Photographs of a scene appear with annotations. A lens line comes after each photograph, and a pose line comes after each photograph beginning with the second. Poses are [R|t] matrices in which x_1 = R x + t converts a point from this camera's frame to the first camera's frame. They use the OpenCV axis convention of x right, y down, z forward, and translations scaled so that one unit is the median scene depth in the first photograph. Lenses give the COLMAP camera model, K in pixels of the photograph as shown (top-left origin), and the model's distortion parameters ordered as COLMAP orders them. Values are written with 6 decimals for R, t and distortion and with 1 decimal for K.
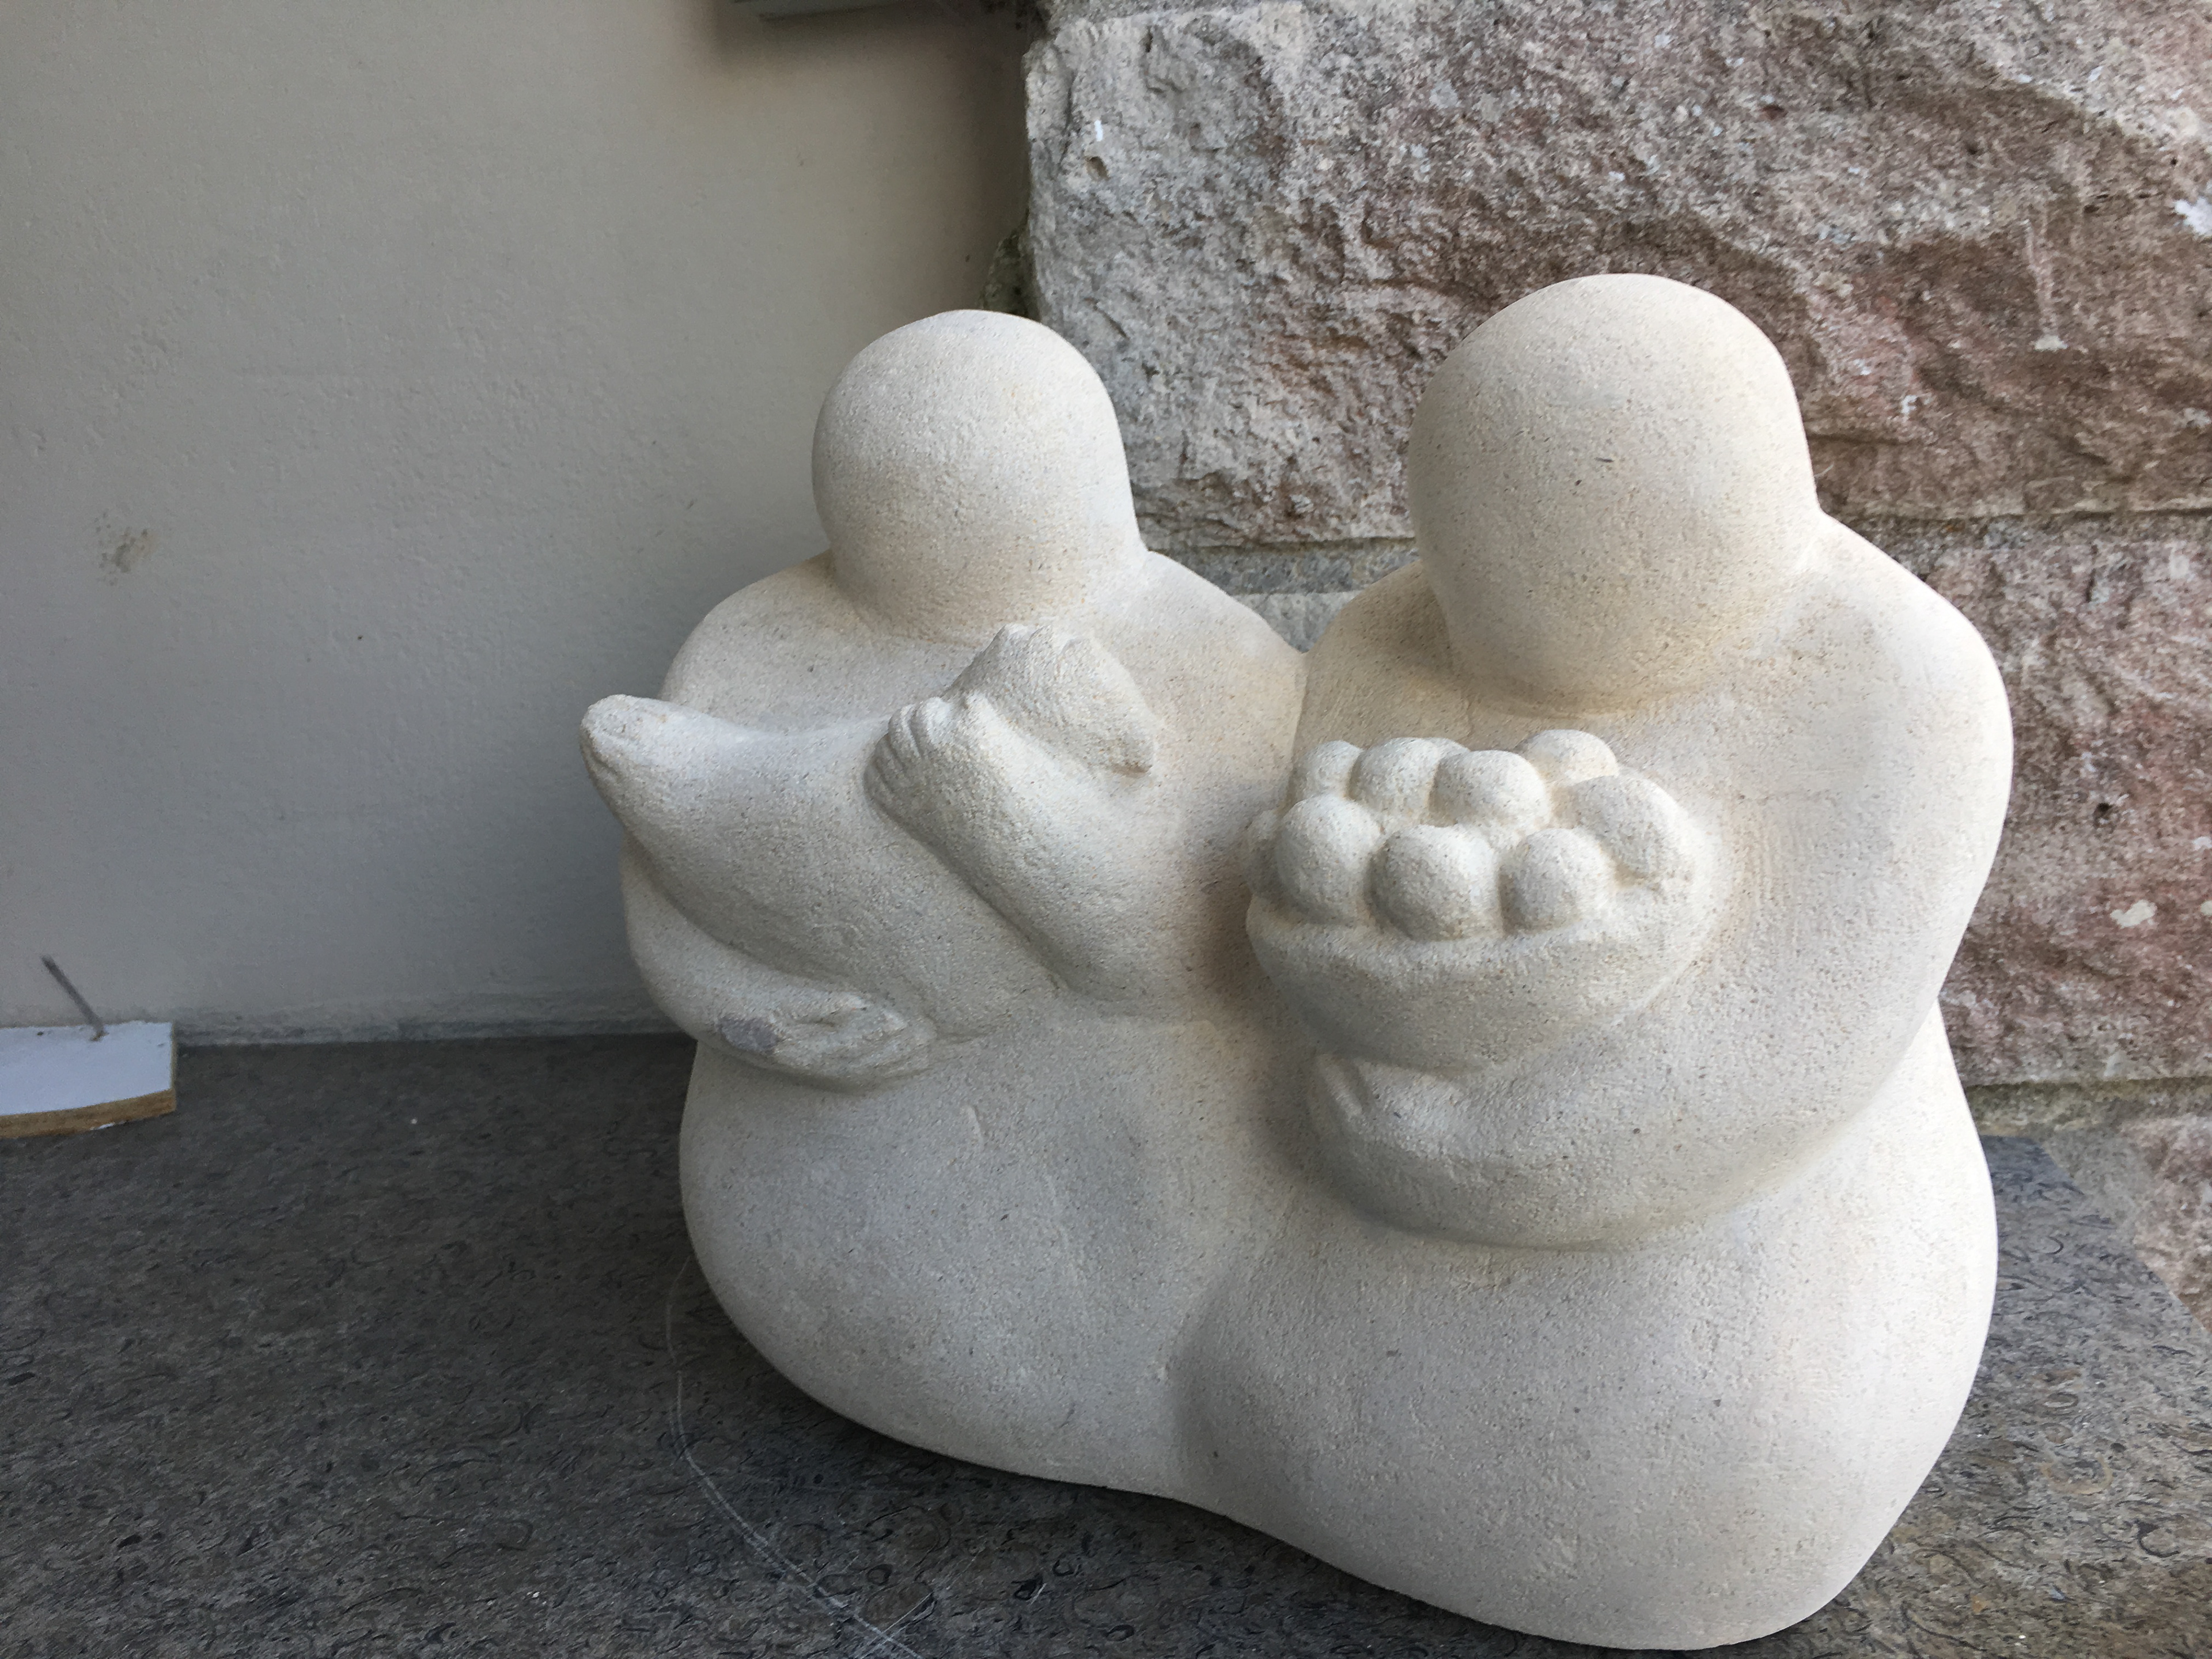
lens RADIAL K [[1916.7, 0, 1108.0], [0, 1916.7, 774.6], [0, 0, 1]] dist [0.065101, -0.096571]
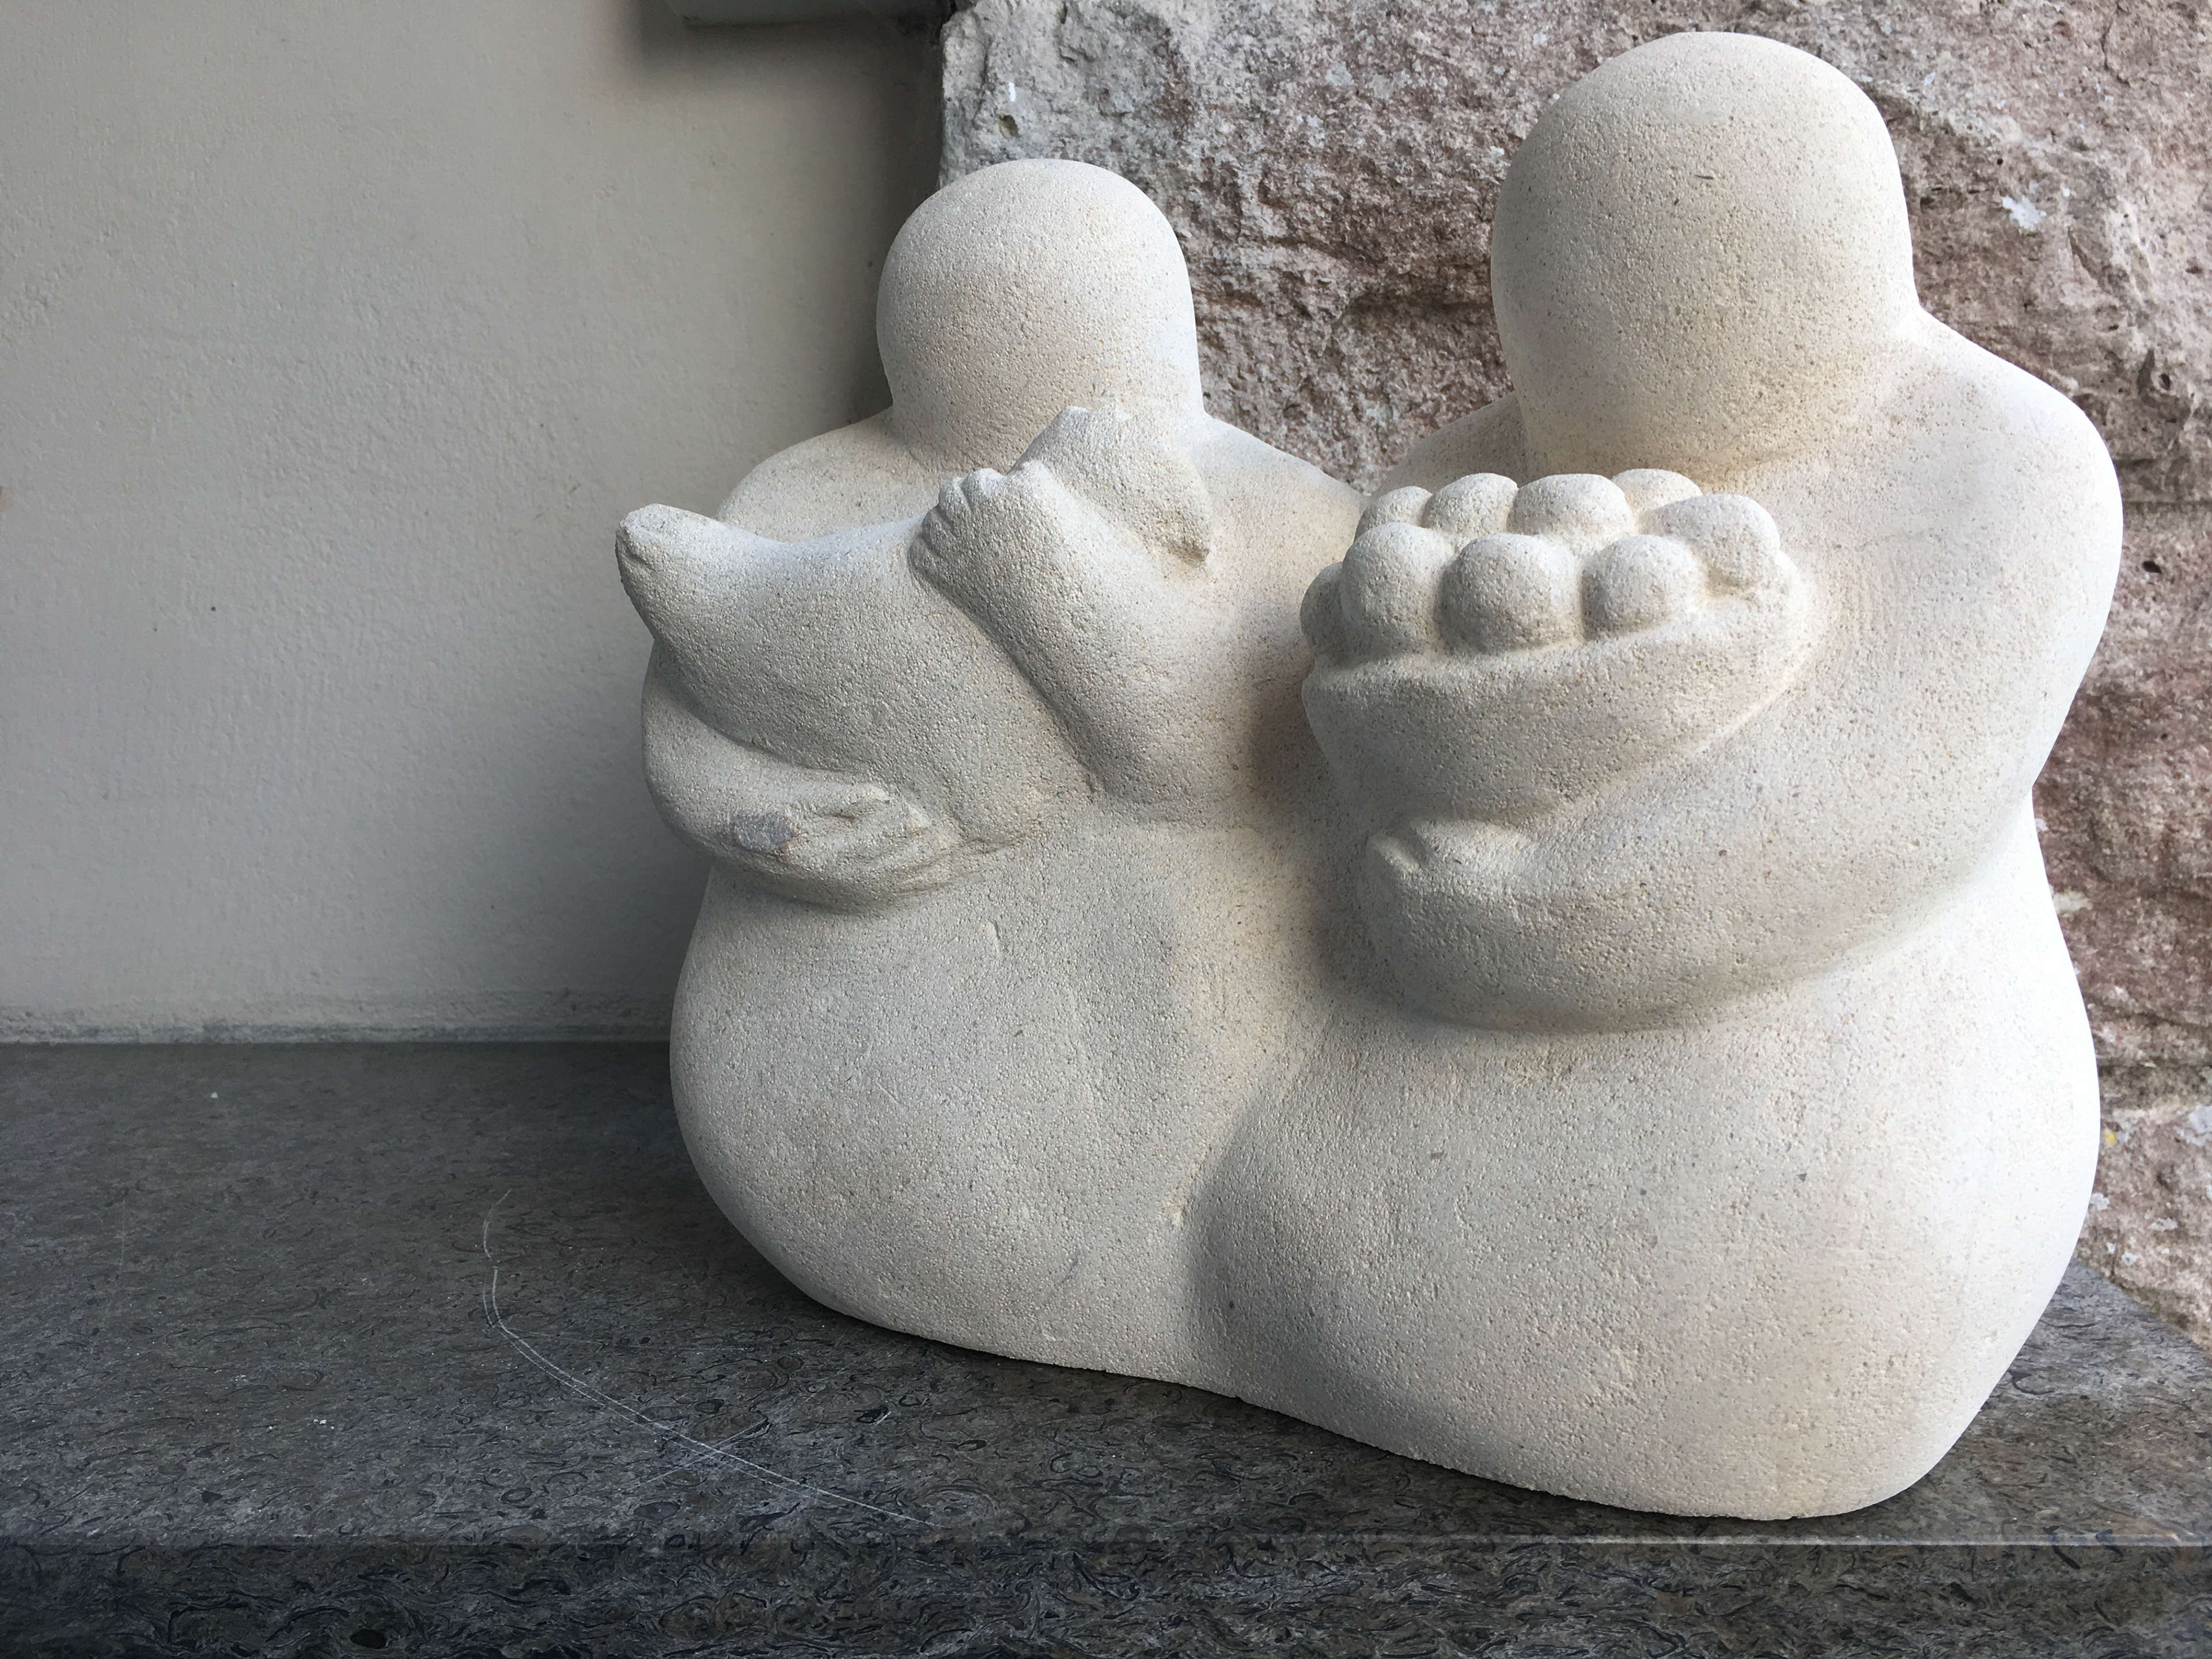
lens RADIAL K [[1914.2, 0, 1108.2], [0, 1914.2, 779.4], [0, 0, 1]] dist [0.069402, -0.103891]
pose [[0.995256, 0.056924, 0.078903, -0.014812], [-0.043627, 0.985983, -0.161040, 0.208064], [-0.086964, 0.156834, 0.983789, 0.023479]]
